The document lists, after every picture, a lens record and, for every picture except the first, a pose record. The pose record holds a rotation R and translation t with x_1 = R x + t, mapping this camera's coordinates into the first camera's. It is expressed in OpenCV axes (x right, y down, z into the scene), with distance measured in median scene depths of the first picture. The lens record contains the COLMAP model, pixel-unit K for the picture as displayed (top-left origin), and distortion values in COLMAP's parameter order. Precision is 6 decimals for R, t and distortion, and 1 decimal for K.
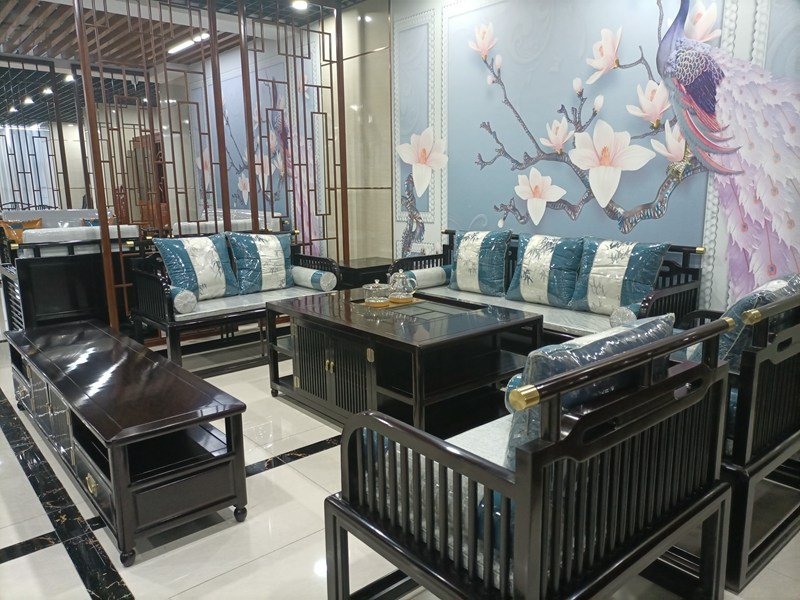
lens RADIAL K [[600.1, 0, 398.6], [0, 600.1, 297.9], [0, 0, 1]] dist [0.047057, 0.009561]
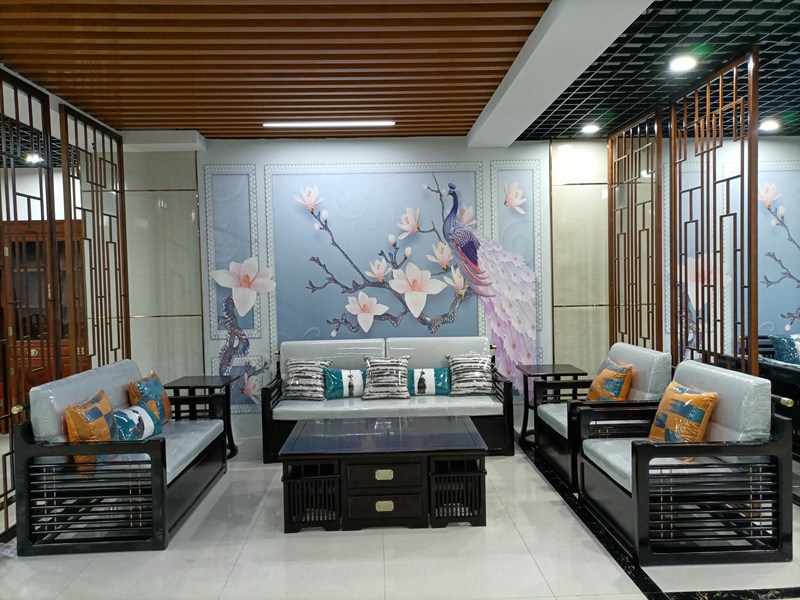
lens RADIAL K [[600.1, 0, 402.8], [0, 600.1, 297.3], [0, 0, 1]] dist [0.047057, 0.009561]
pose [[0.604120, -0.028446, 0.796385, -0.866048], [0.160013, 0.983339, -0.086258, -0.073136], [-0.780663, 0.179543, 0.598606, 0.107668]]
